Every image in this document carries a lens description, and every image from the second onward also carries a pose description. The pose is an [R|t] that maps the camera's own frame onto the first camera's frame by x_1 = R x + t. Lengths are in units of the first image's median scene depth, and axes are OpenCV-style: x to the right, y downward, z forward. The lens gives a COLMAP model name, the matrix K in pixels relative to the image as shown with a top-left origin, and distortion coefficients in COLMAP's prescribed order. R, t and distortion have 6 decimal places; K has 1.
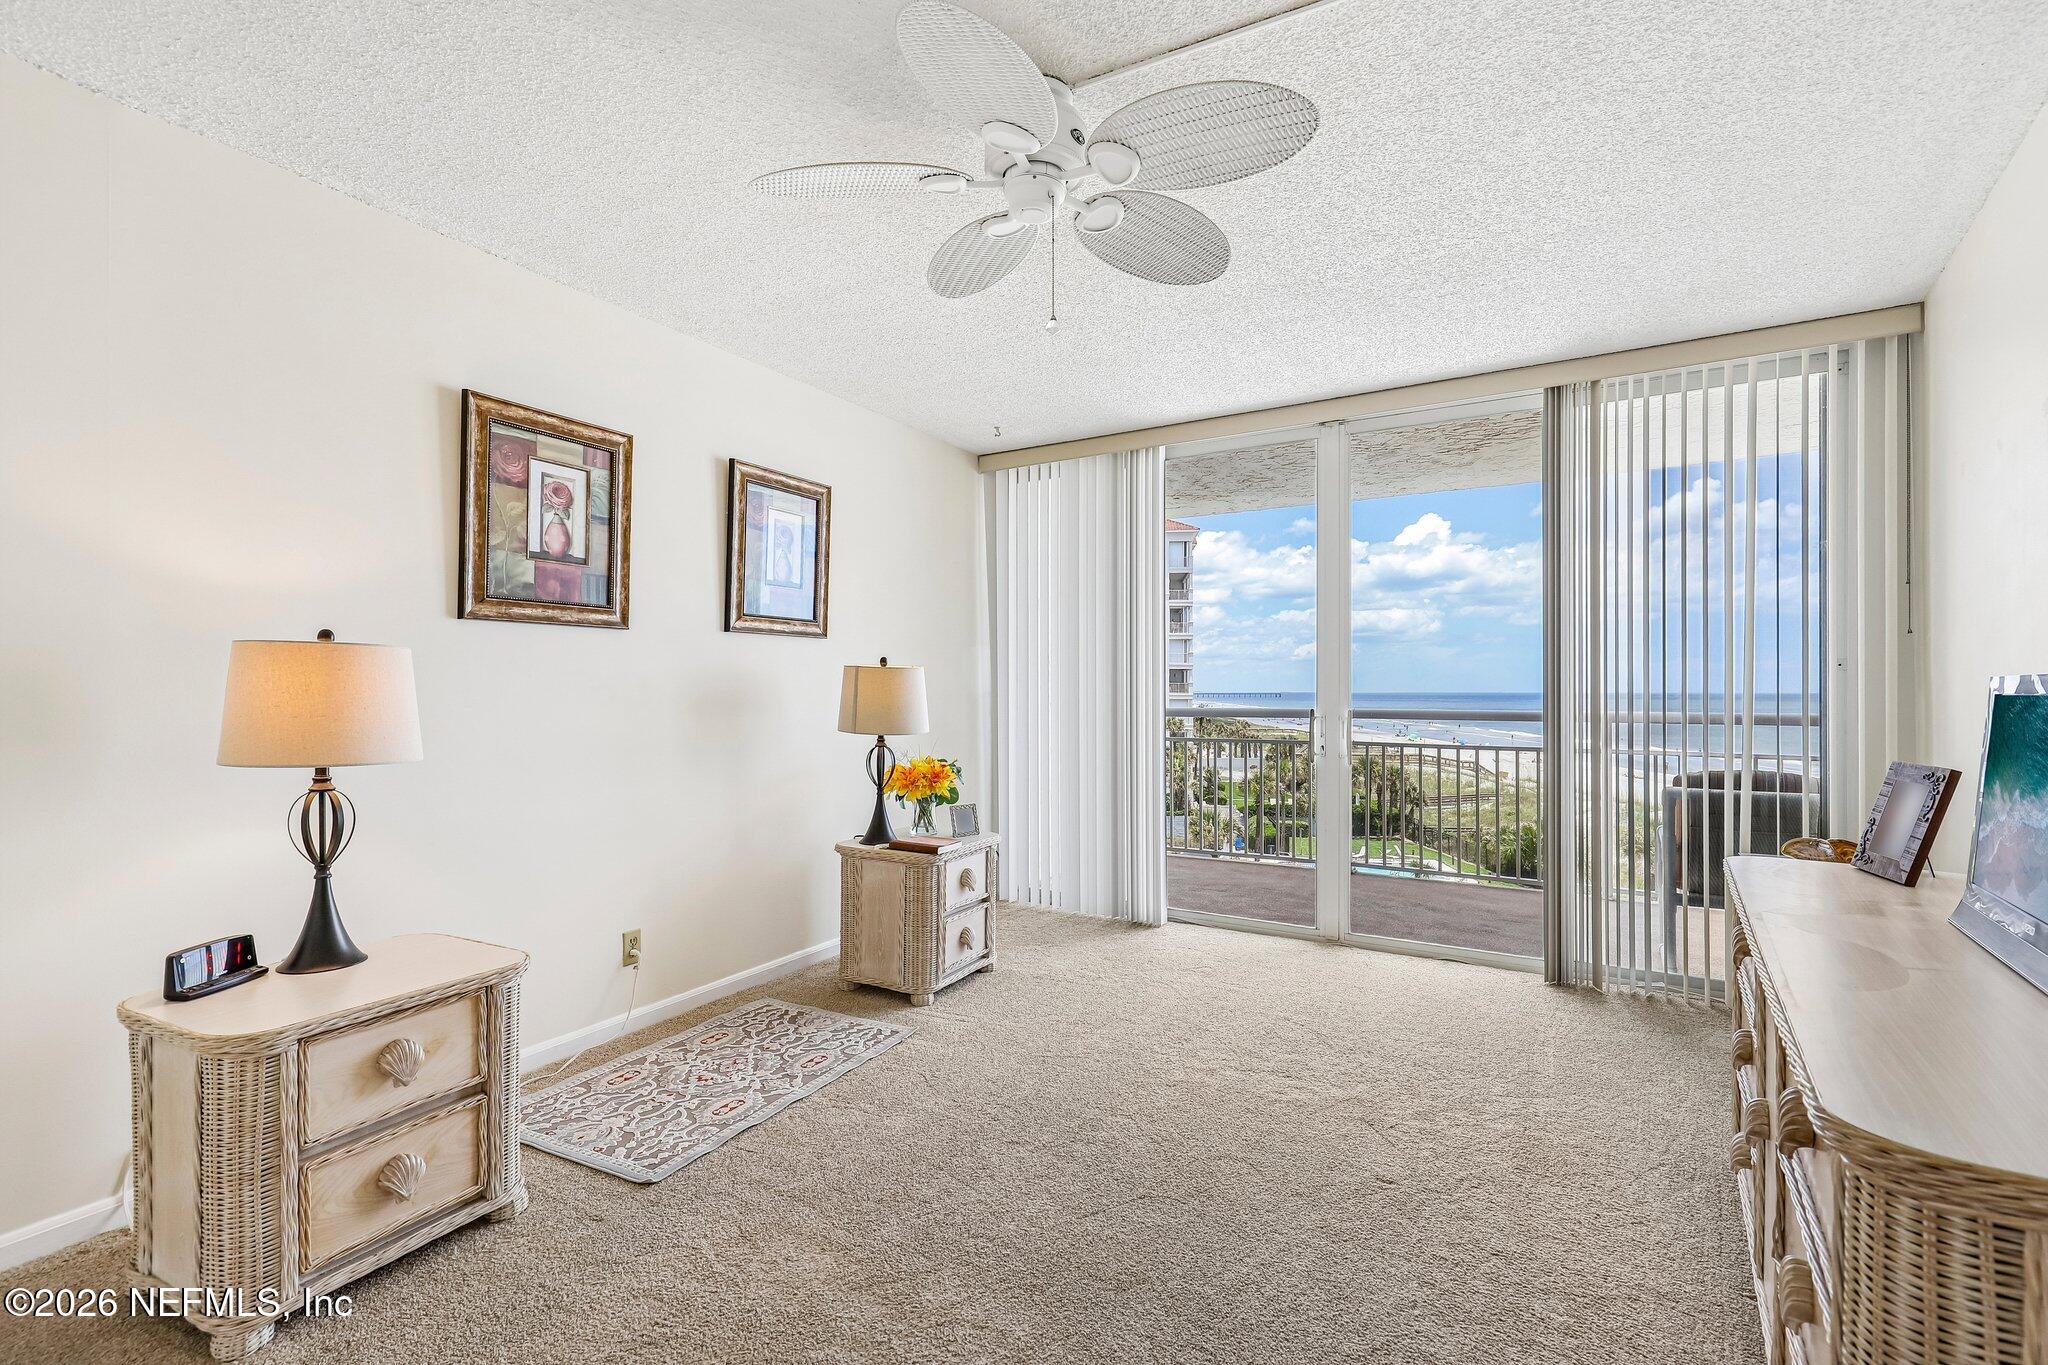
lens RADIAL K [[931.6, 0, 1027.3], [0, 931.6, 686.2], [0, 0, 1]] dist [0.000345, -0.000457]
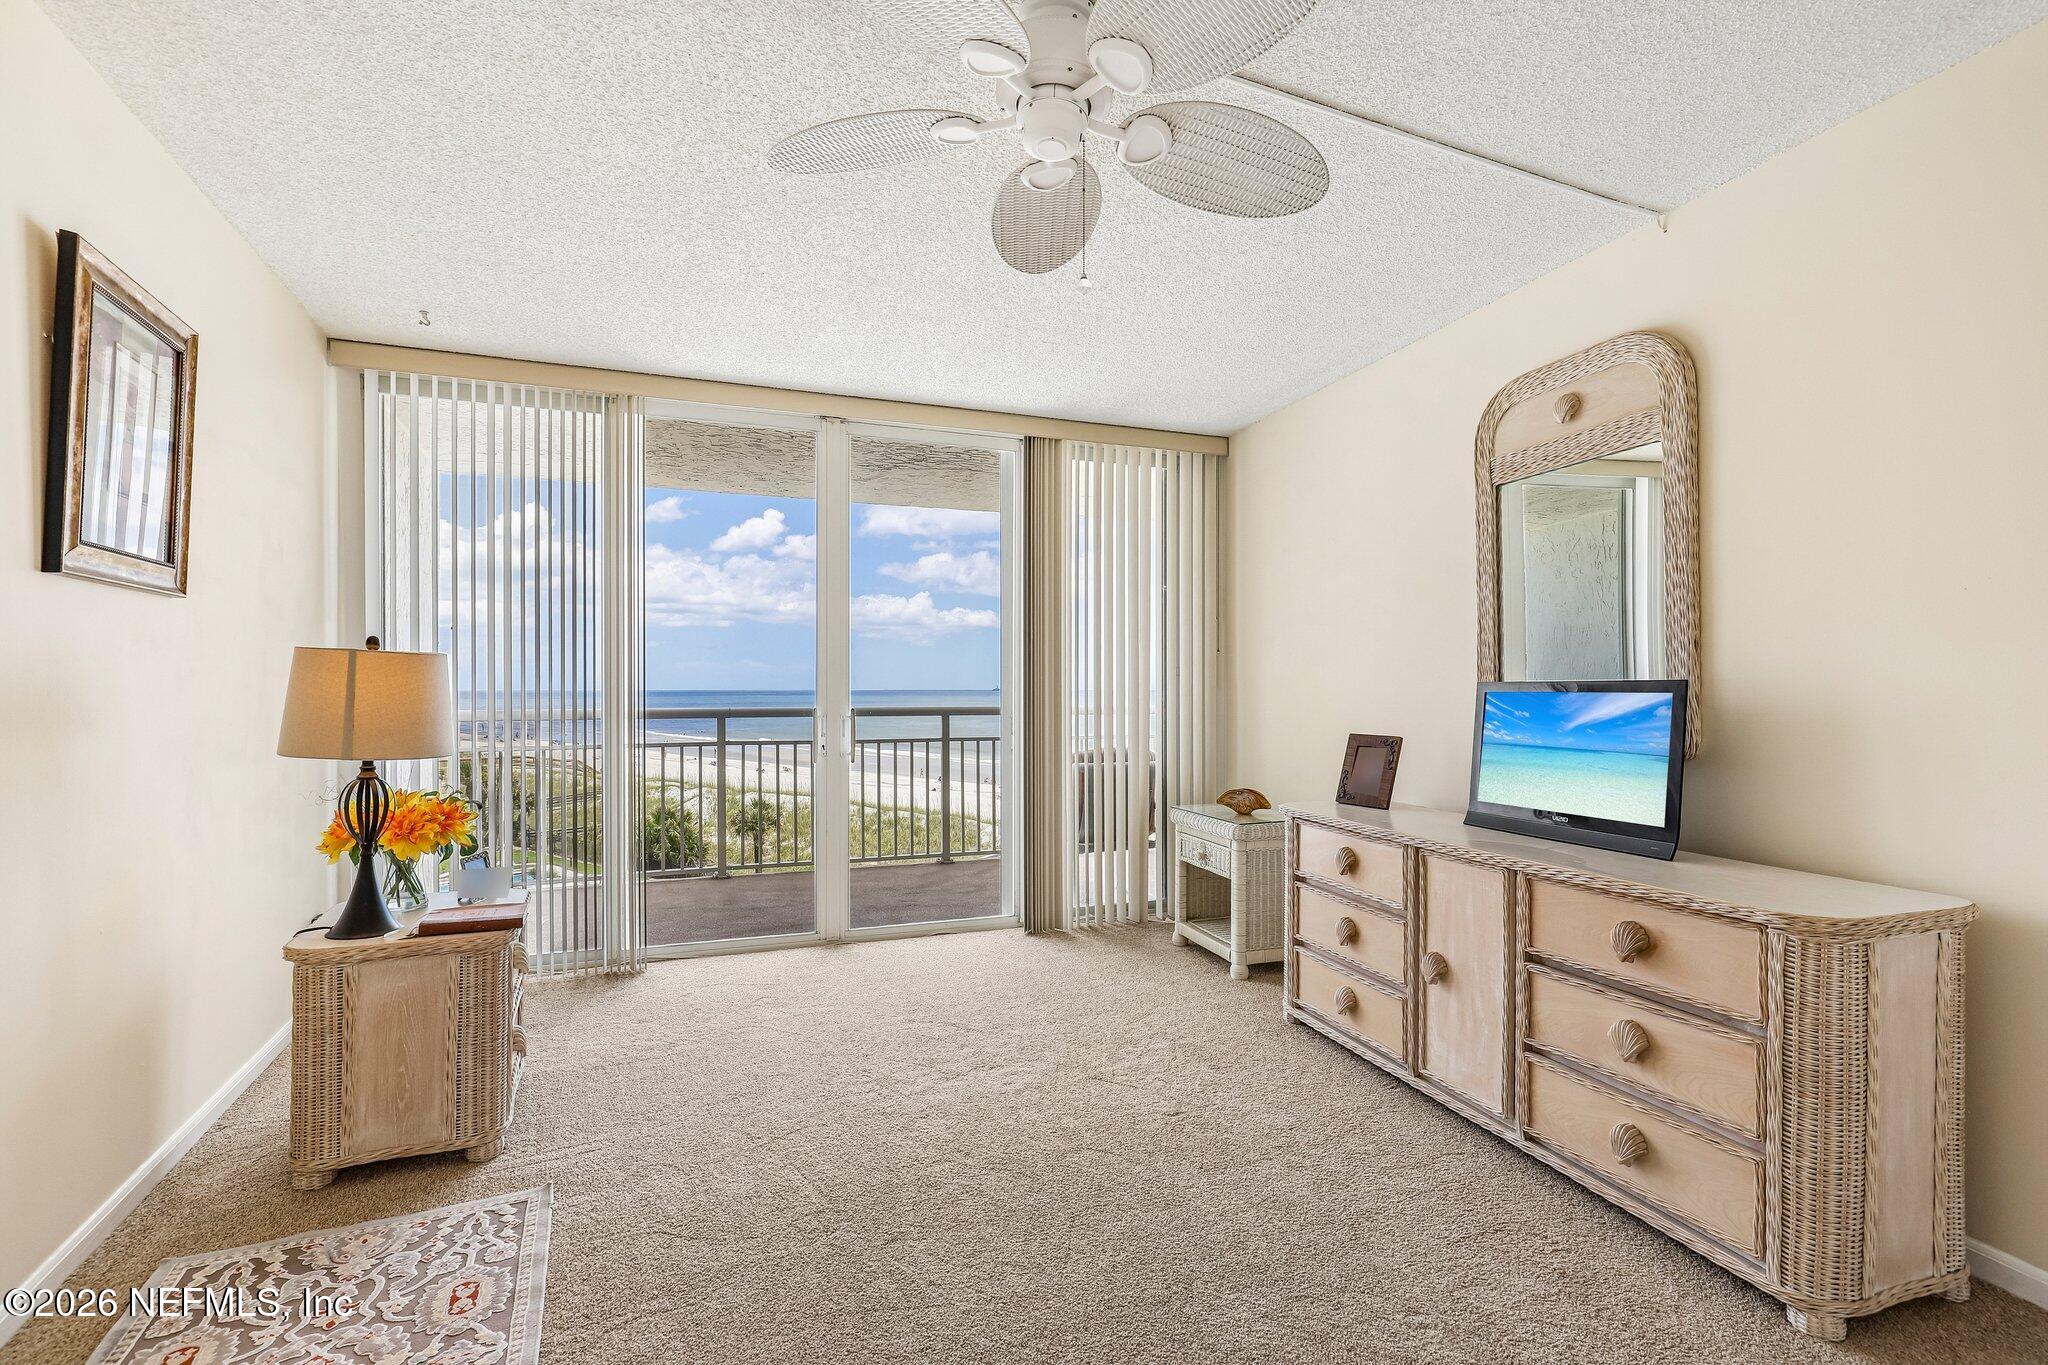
lens RADIAL K [[931.6, 0, 1039.9], [0, 931.6, 682.0], [0, 0, 1]] dist [0.000345, -0.000457]
pose [[0.609448, 0.005572, 0.792807, -0.390848], [-0.002346, 0.999984, -0.005224, 0.002396], [-0.792823, 0.001324, 0.609451, 0.266064]]
